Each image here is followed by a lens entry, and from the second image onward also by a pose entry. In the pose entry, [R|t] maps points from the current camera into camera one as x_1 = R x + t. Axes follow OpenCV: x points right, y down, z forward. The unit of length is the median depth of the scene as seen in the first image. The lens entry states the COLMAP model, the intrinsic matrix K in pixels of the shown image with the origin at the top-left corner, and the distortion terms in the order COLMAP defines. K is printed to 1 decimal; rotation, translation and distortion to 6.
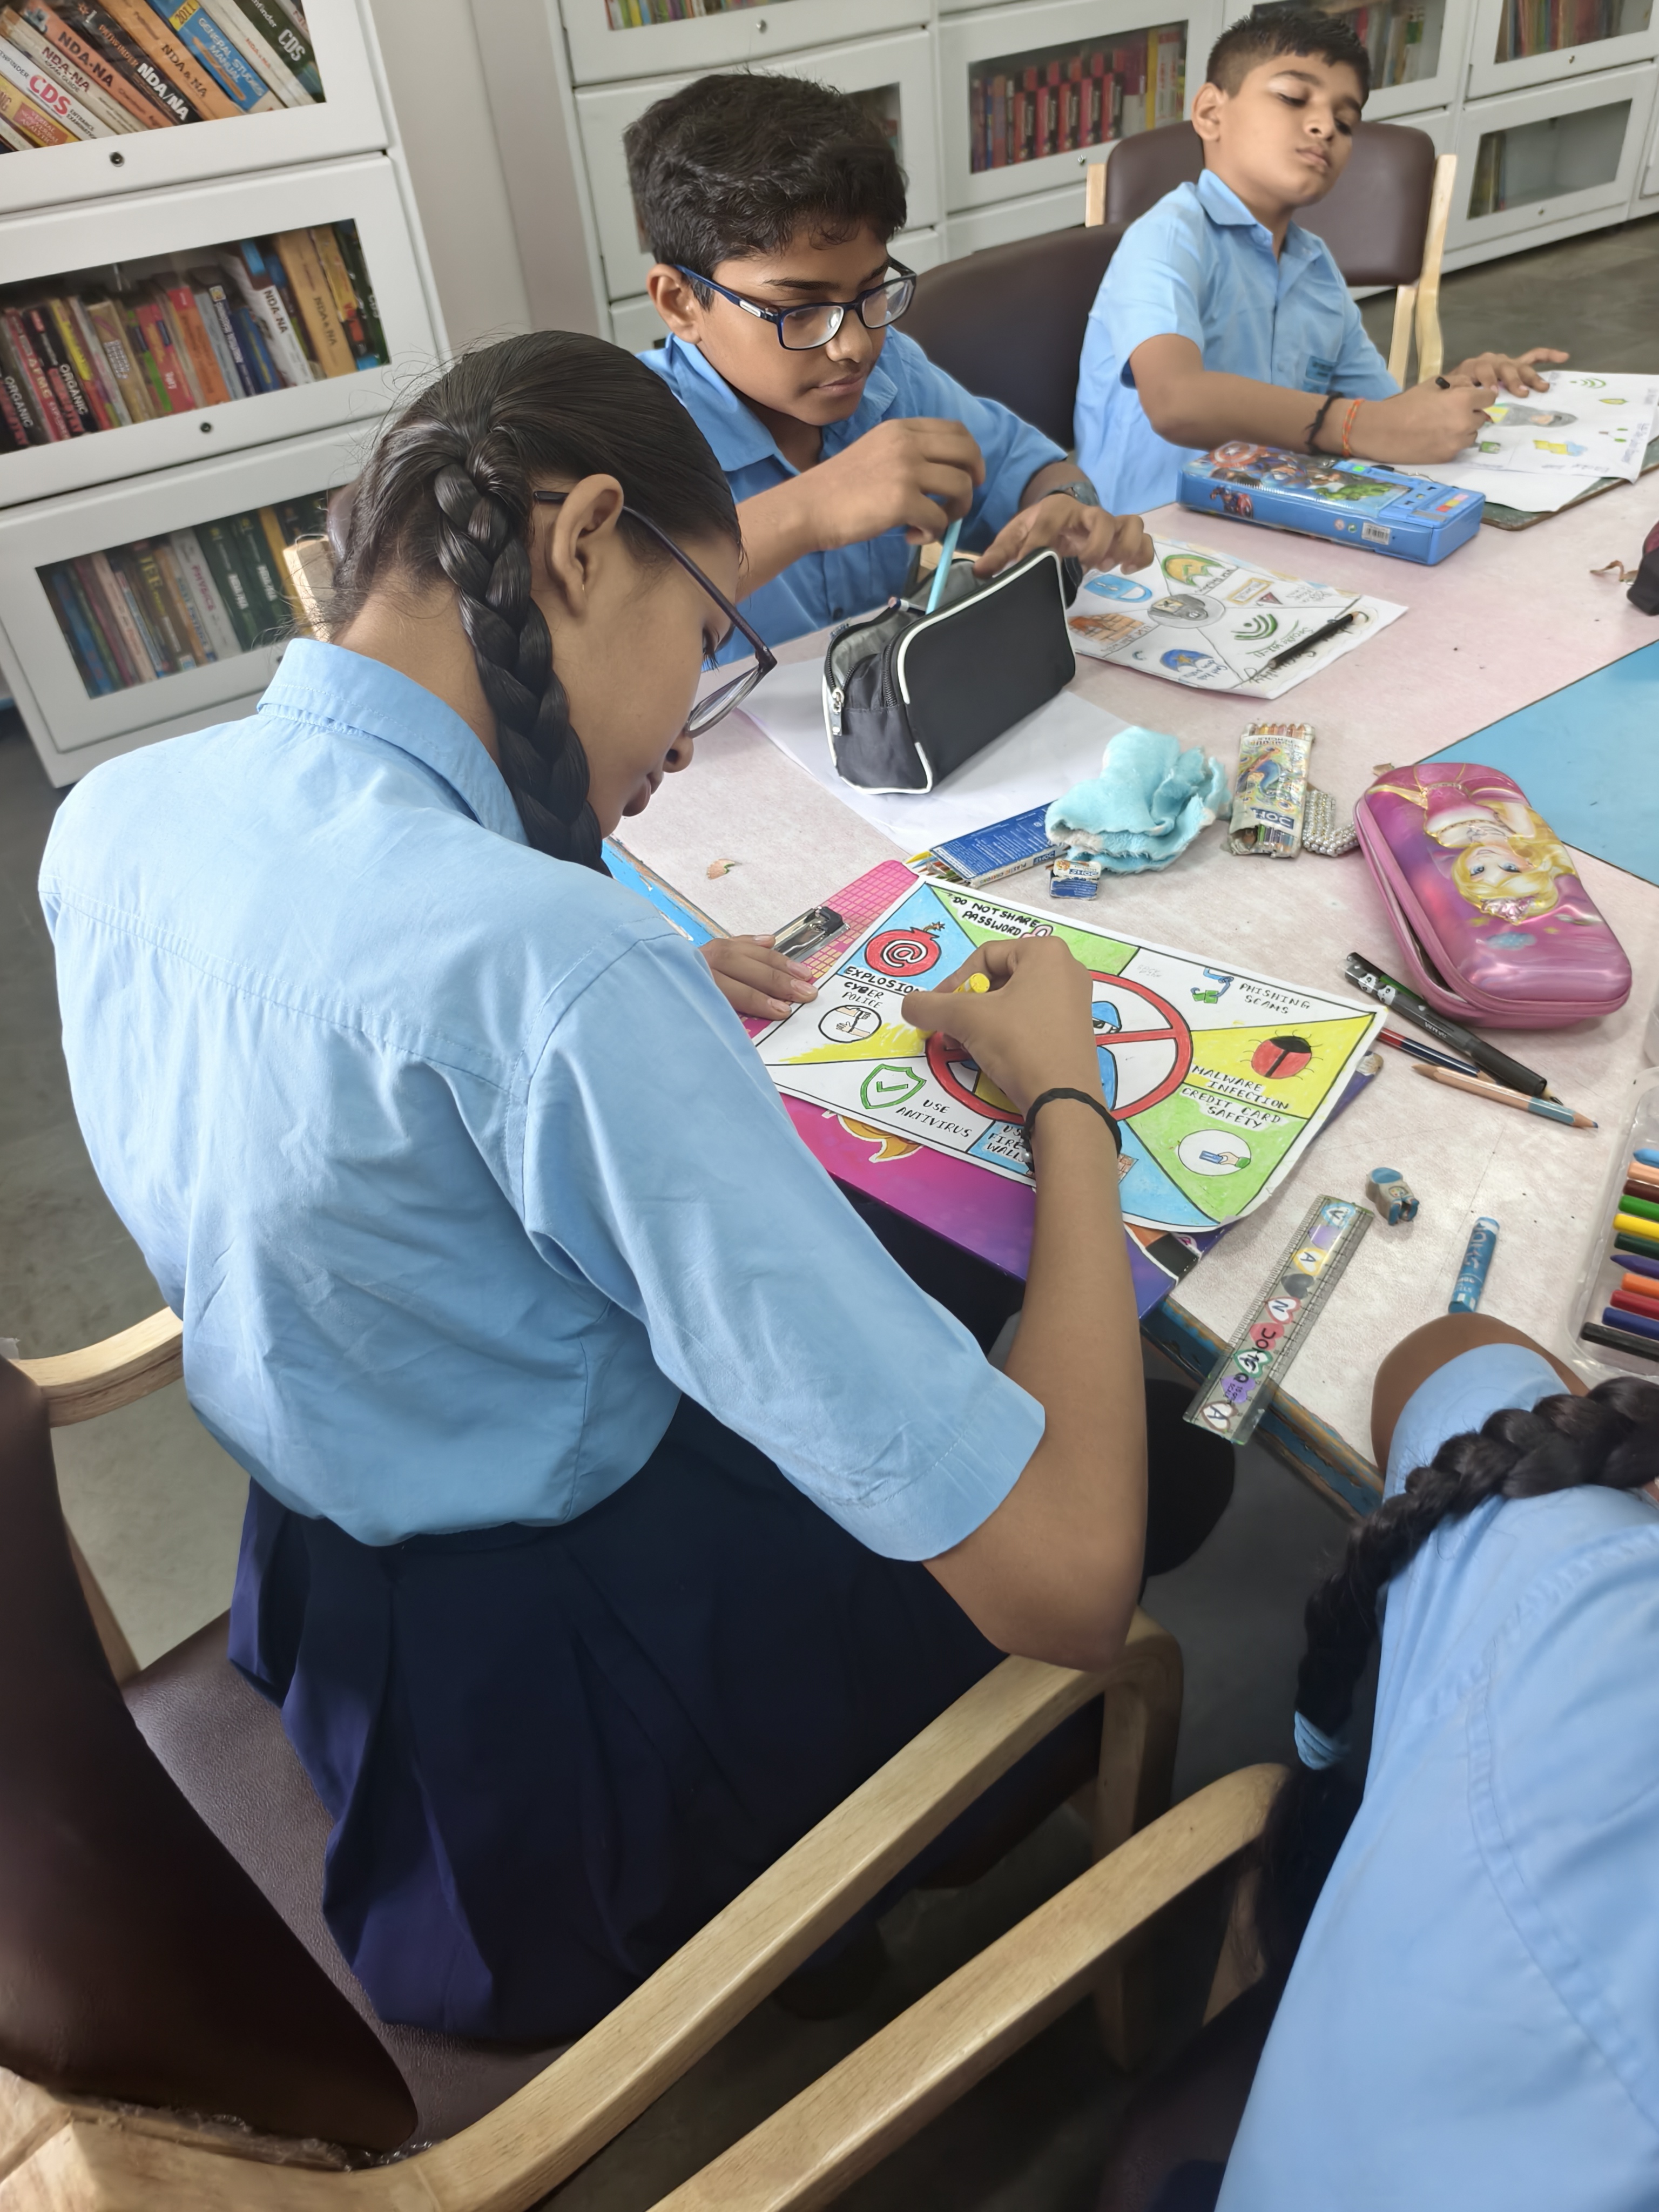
lens RADIAL K [[1502.7, 0, 942.7], [0, 1502.7, 1102.6], [0, 0, 1]] dist [0.028315, -0.089503]
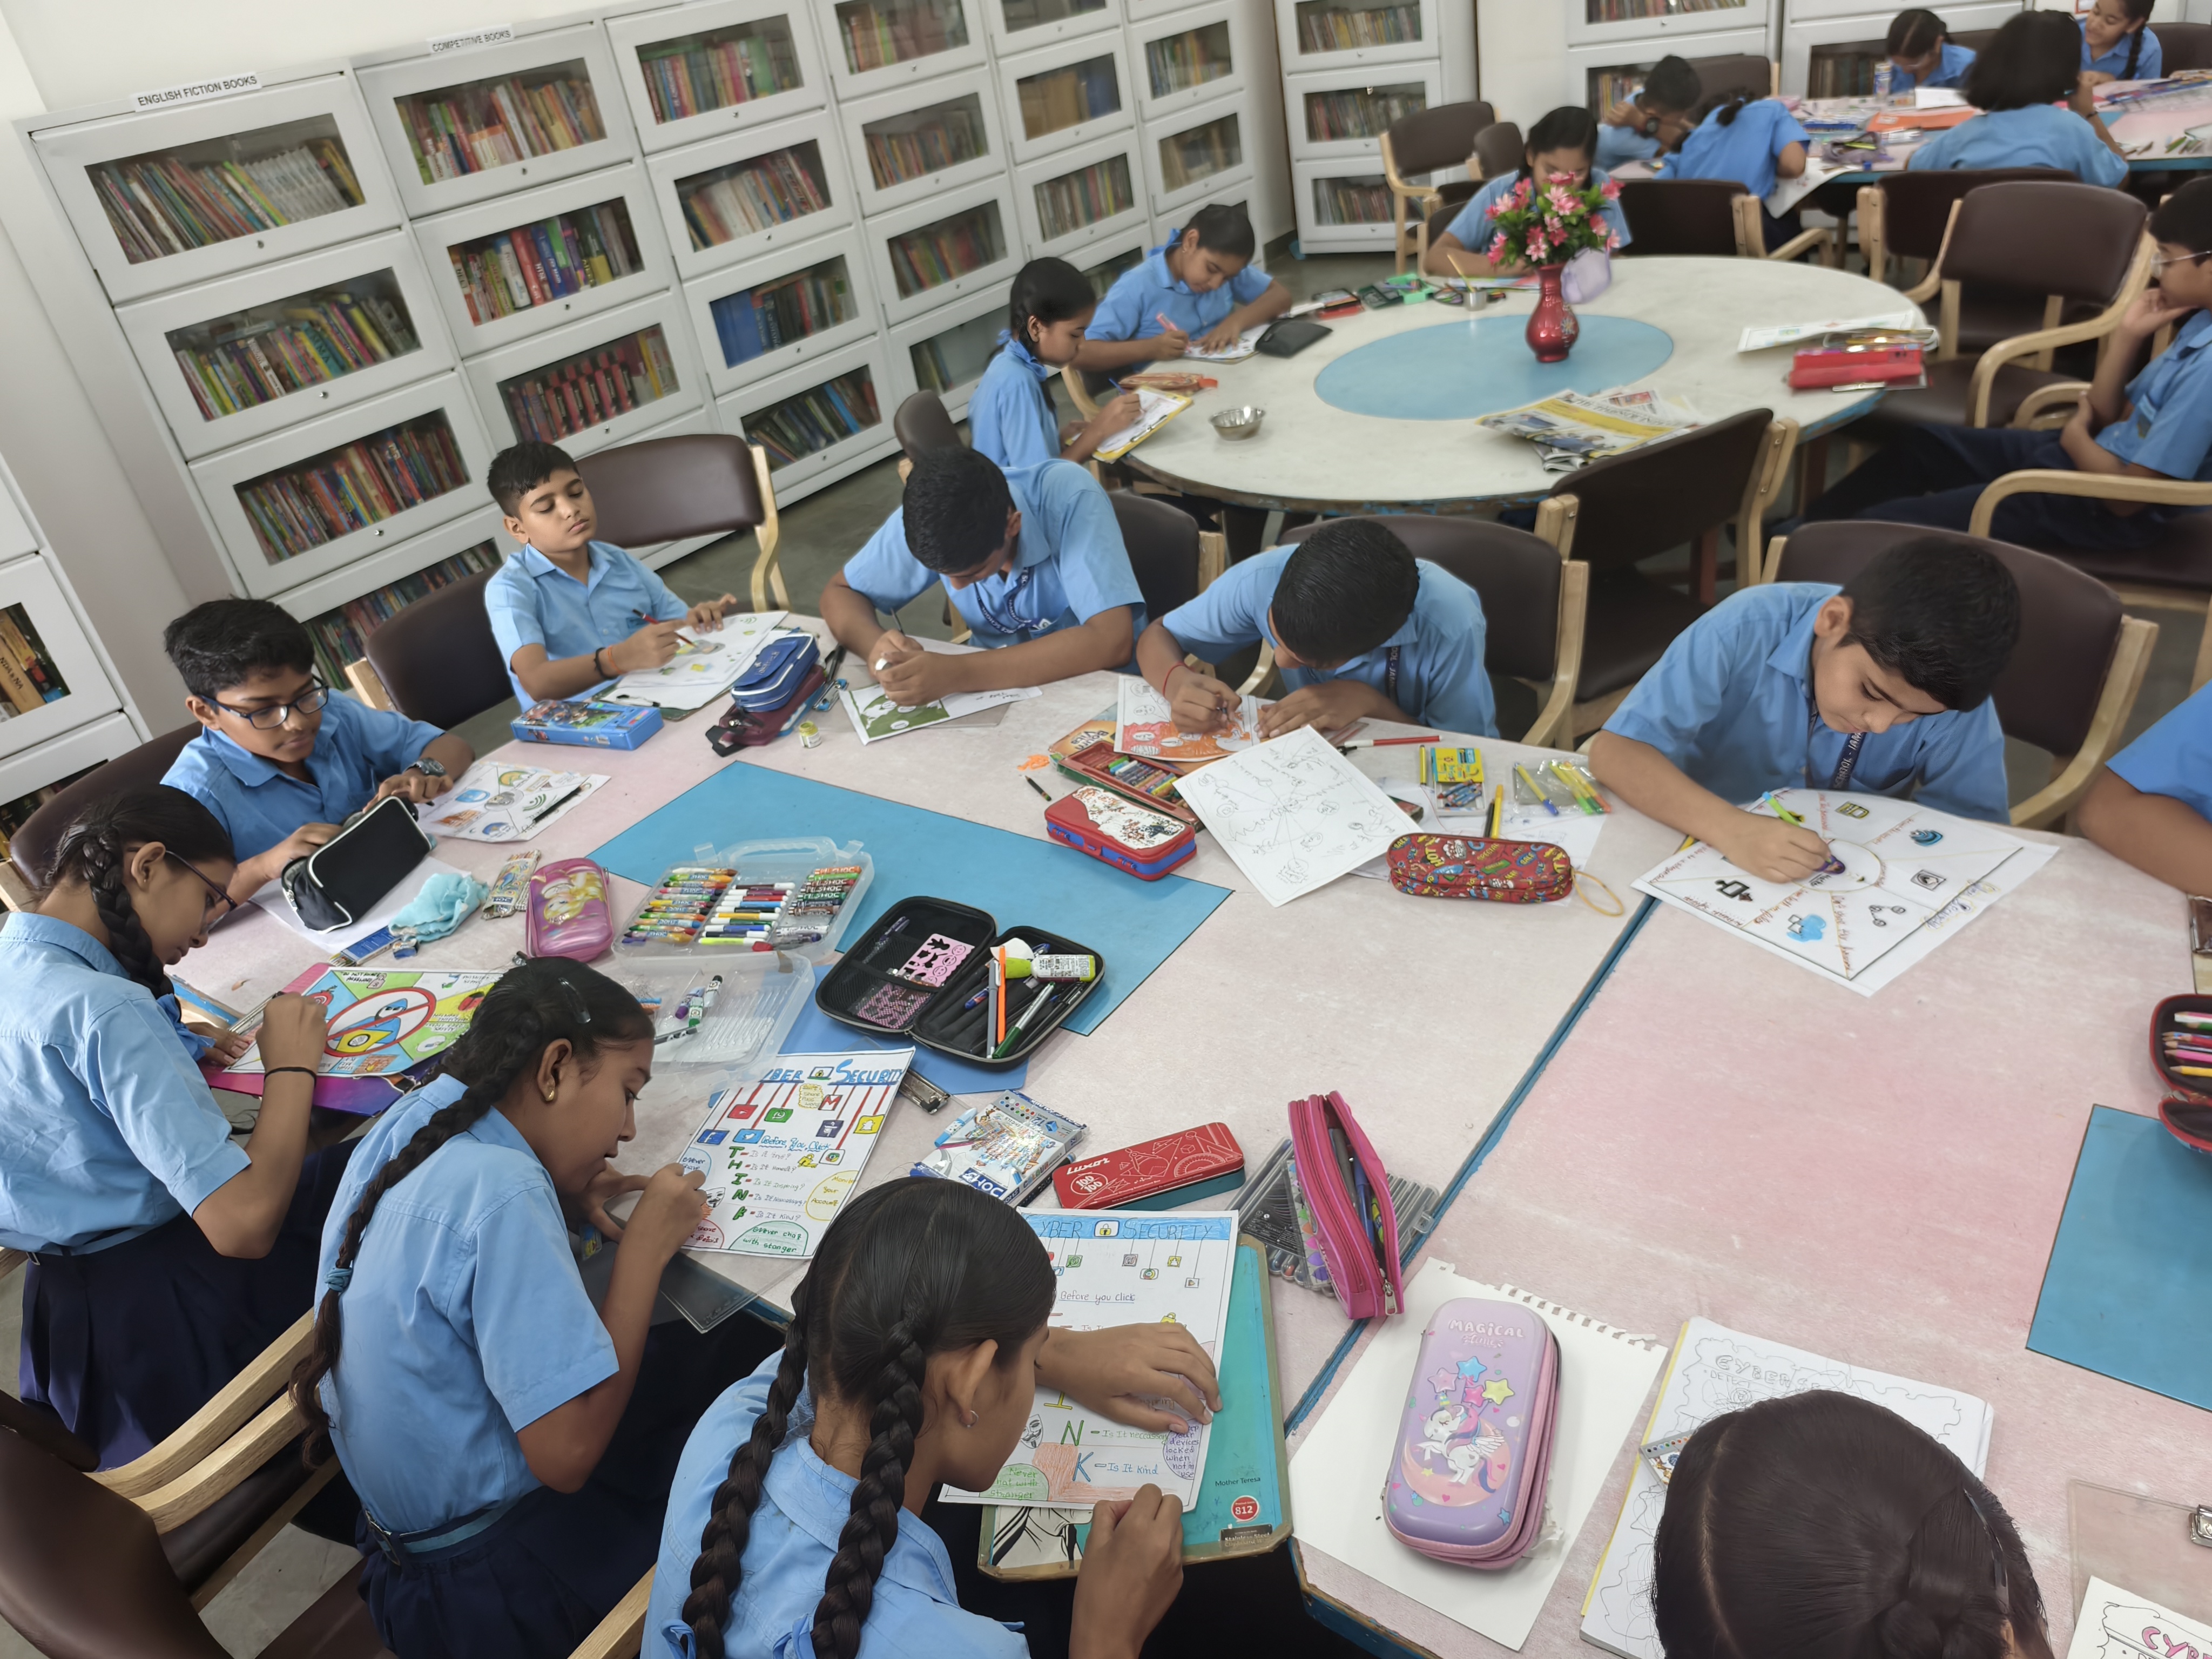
lens RADIAL K [[1534.1, 0, 1107.8], [0, 1534.1, 830.5], [0, 0, 1]] dist [-0.104239, 0.102623]
pose [[0.947833, -0.230498, 0.220188, 0.495323], [0.271916, 0.945121, -0.181128, 0.293209], [-0.166355, 0.231552, 0.958493, -1.058497]]
